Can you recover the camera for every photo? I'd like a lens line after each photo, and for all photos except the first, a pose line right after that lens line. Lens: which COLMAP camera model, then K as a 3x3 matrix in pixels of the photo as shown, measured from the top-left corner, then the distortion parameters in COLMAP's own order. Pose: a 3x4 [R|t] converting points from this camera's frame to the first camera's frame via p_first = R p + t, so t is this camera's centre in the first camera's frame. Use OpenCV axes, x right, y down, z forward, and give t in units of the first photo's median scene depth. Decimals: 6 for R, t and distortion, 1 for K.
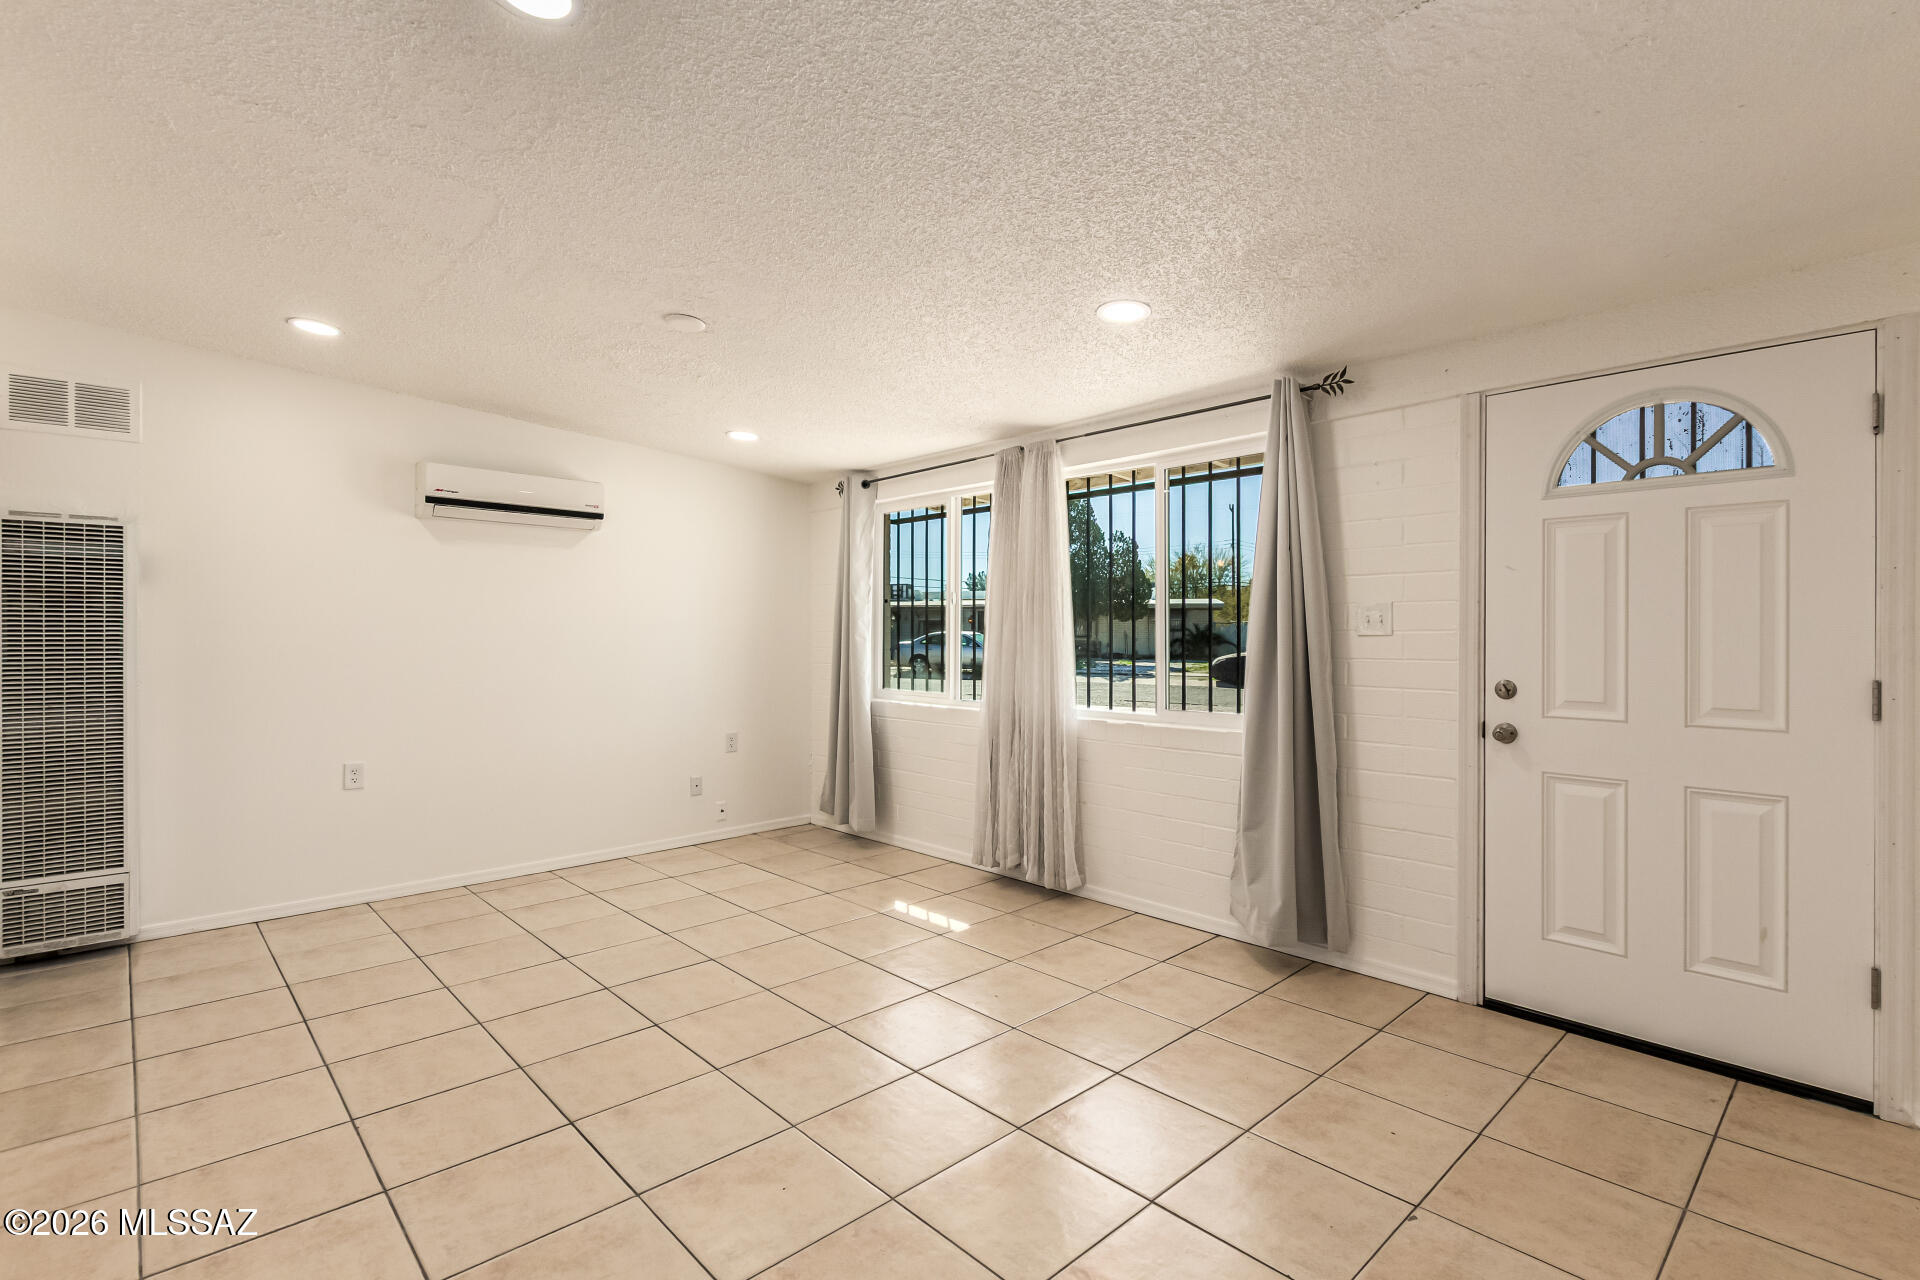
lens RADIAL K [[898.4, 0, 960.3], [0, 898.4, 636.1], [0, 0, 1]] dist [-0.001088, -0.001821]
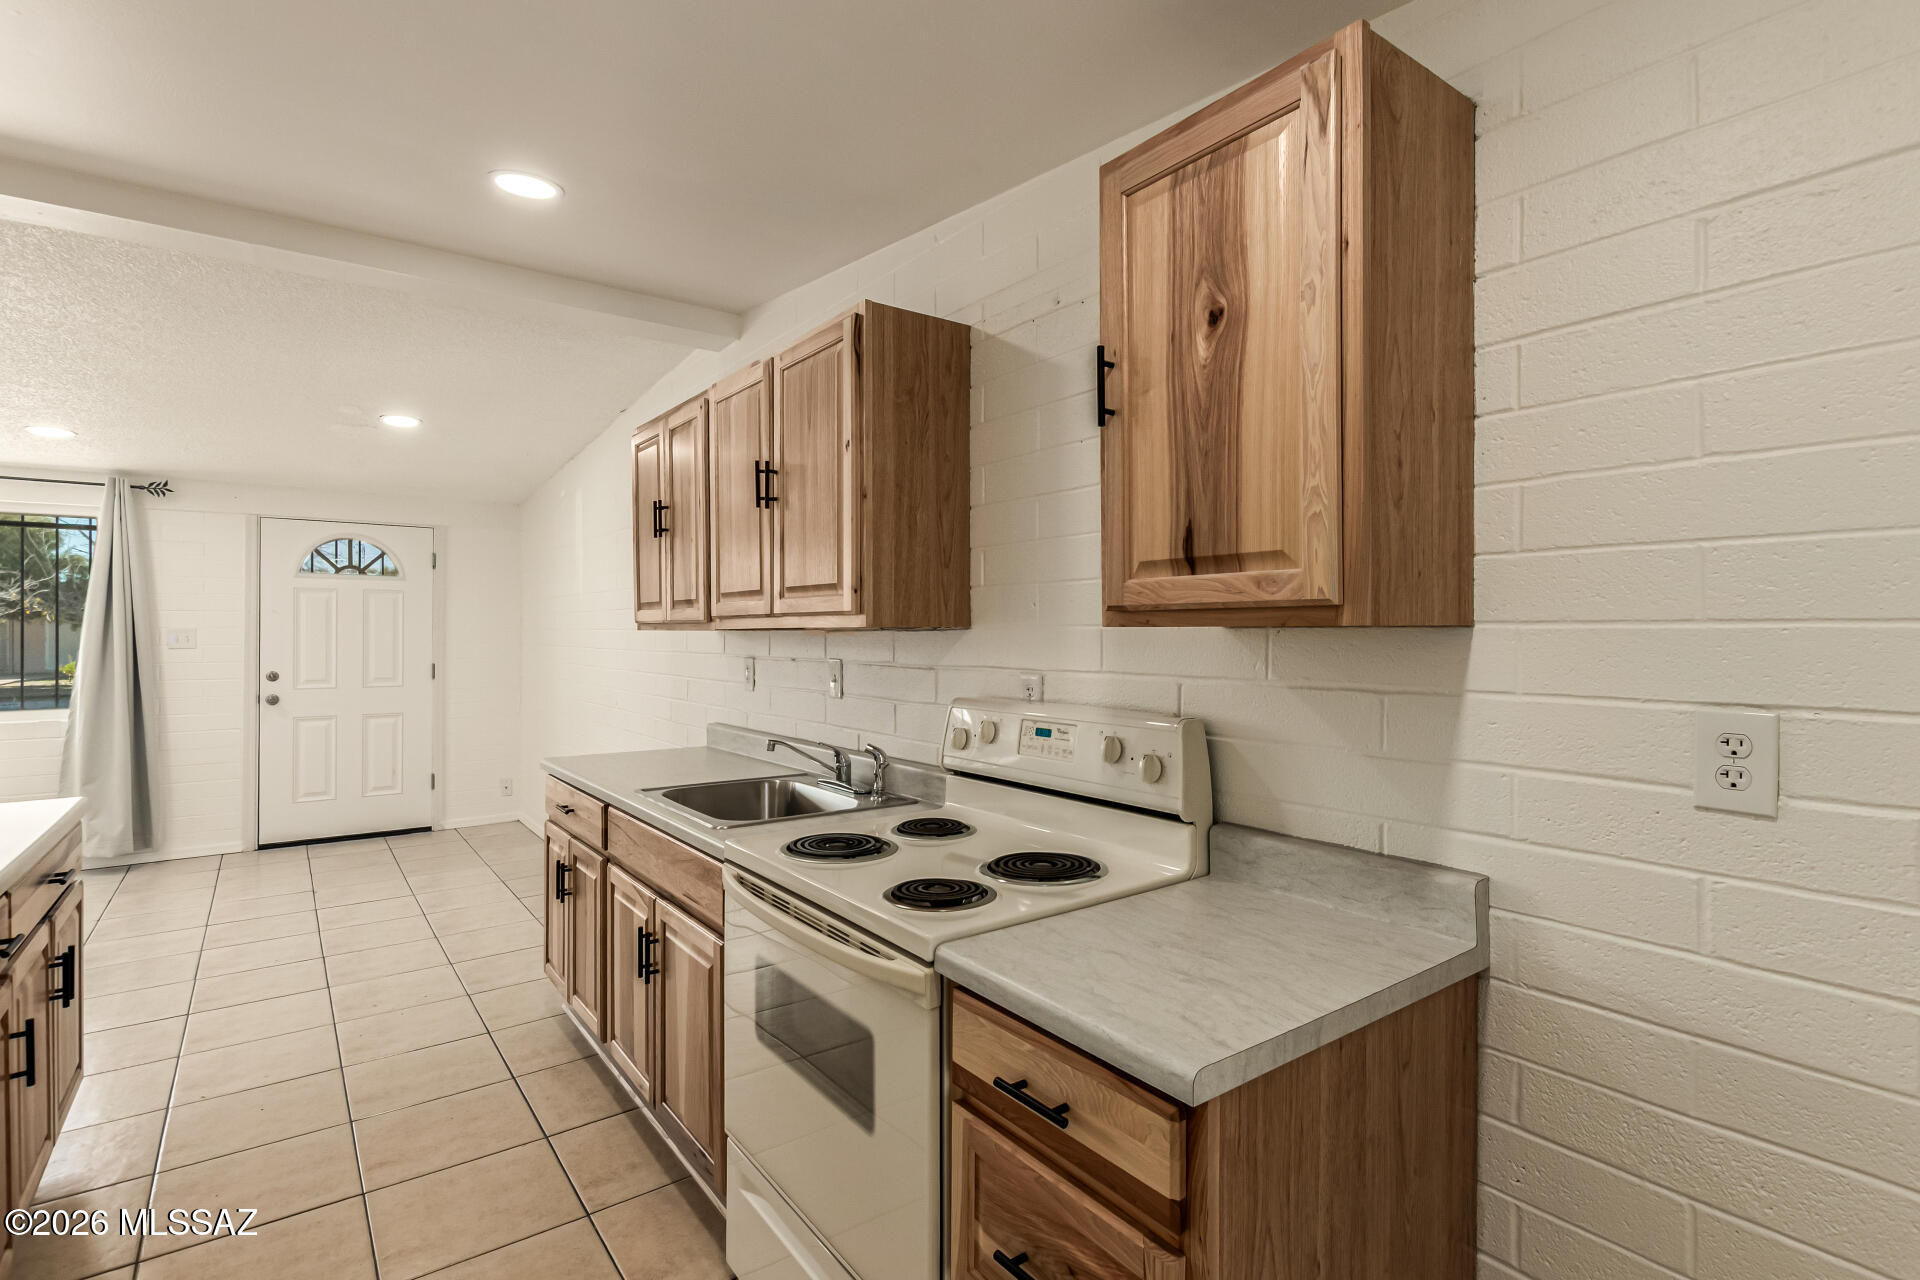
lens RADIAL K [[898.4, 0, 964.5], [0, 898.4, 626.3], [0, 0, 1]] dist [-0.001088, -0.001821]
pose [[0.101788, 0.006254, 0.994786, -1.108140], [-0.003287, 0.999977, -0.005950, -0.039179], [-0.994801, -0.002664, 0.101806, -0.629835]]
